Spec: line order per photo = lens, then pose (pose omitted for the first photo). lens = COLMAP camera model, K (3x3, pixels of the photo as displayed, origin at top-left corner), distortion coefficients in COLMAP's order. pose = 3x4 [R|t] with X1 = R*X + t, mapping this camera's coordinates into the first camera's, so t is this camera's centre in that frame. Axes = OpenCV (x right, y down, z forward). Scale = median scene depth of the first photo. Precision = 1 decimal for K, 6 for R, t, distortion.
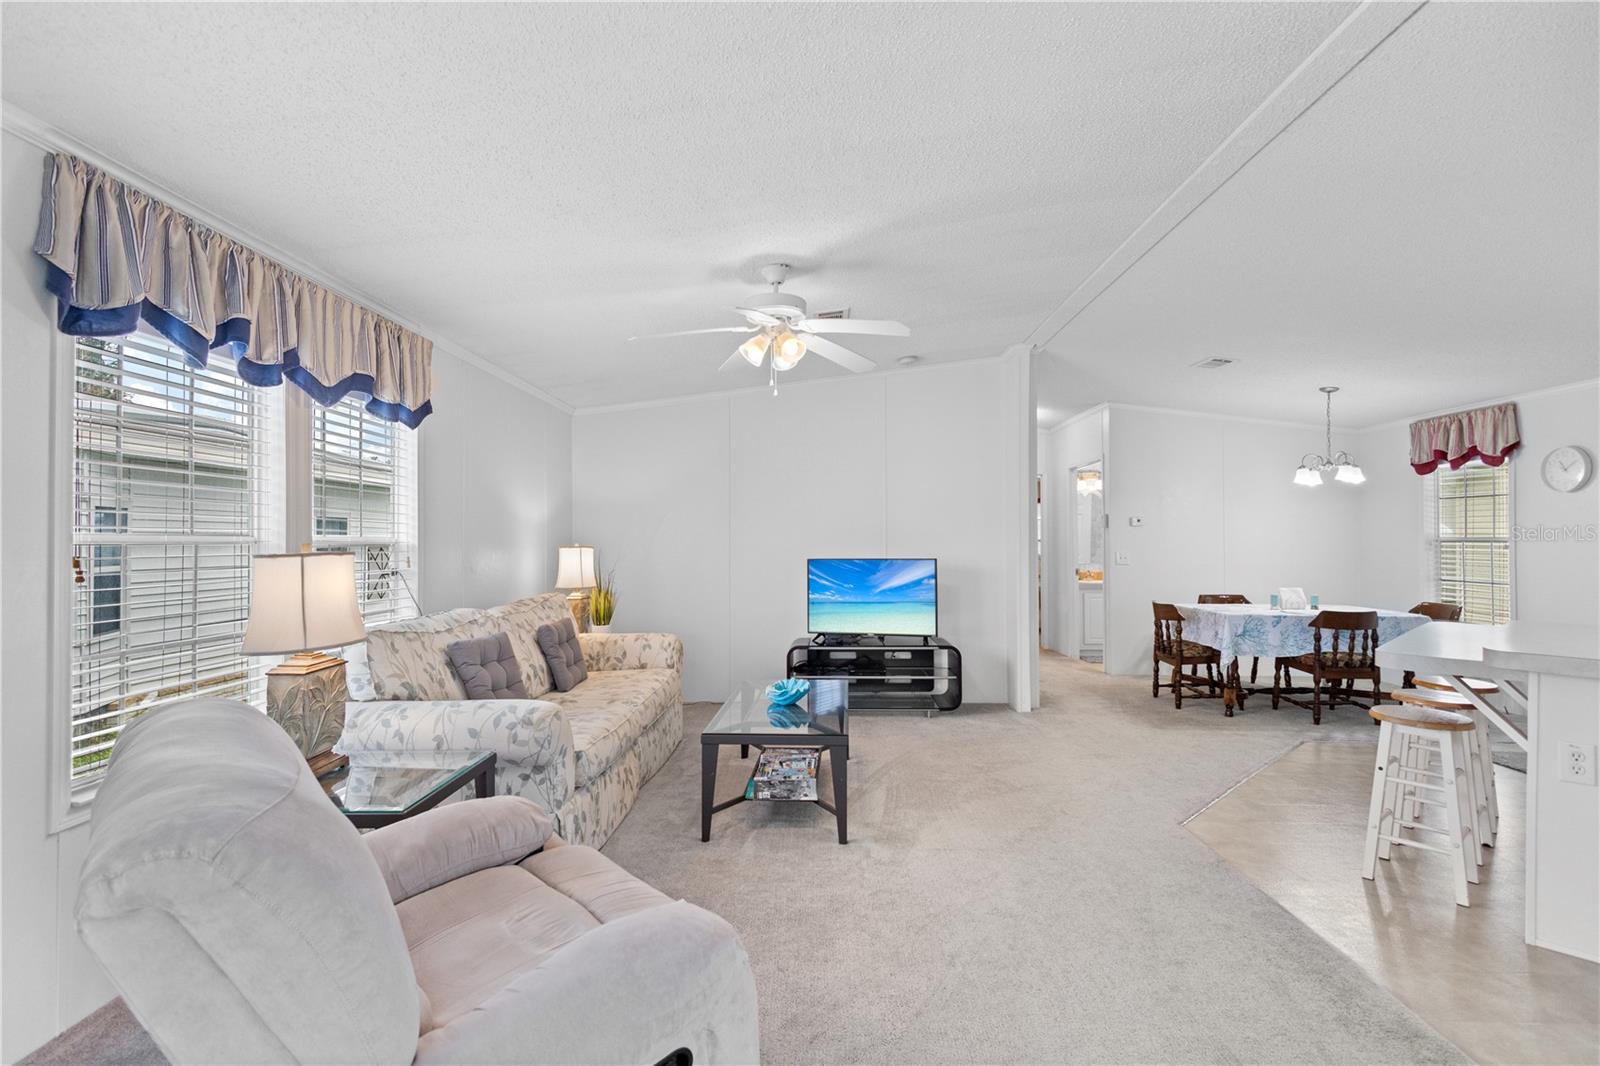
lens RADIAL K [[741.0, 0, 803.2], [0, 741.0, 533.7], [0, 0, 1]] dist [0.007536, -0.002831]
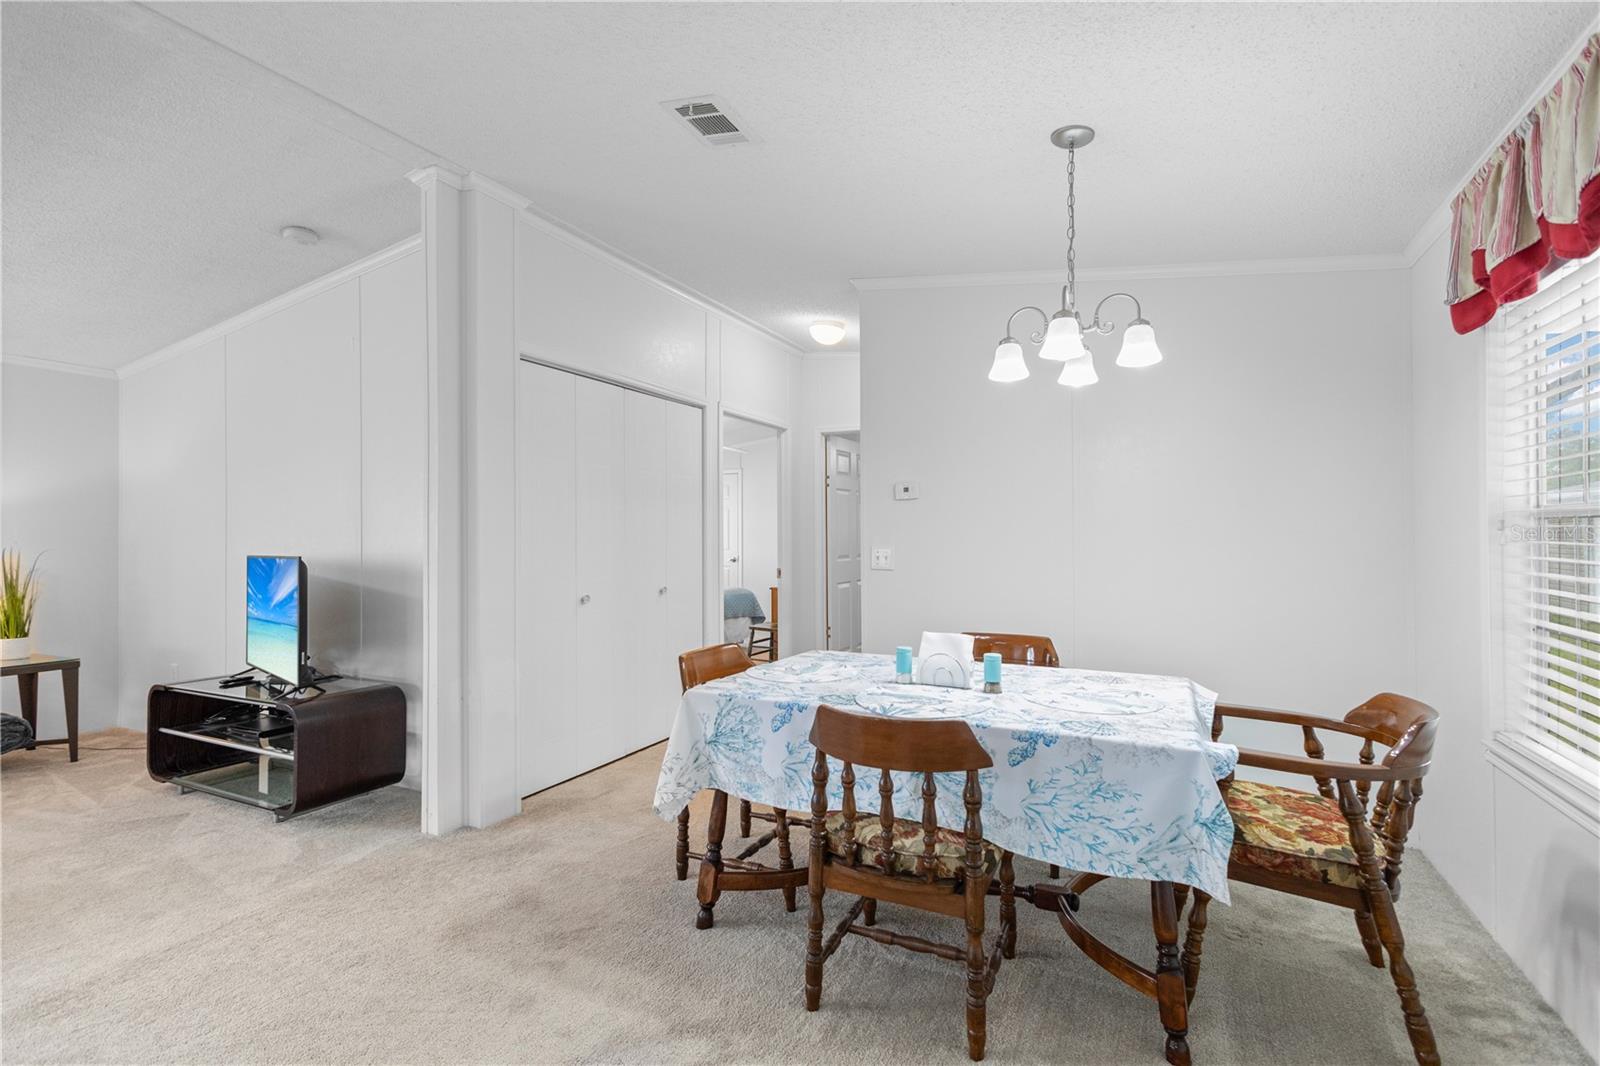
lens RADIAL K [[741.0, 0, 796.8], [0, 741.0, 532.7], [0, 0, 1]] dist [0.007536, -0.002831]
pose [[0.907163, -0.005583, -0.420743, 0.810745], [0.006603, 0.999978, 0.000969, 0.016574], [0.420728, -0.003657, 0.907179, 0.634751]]
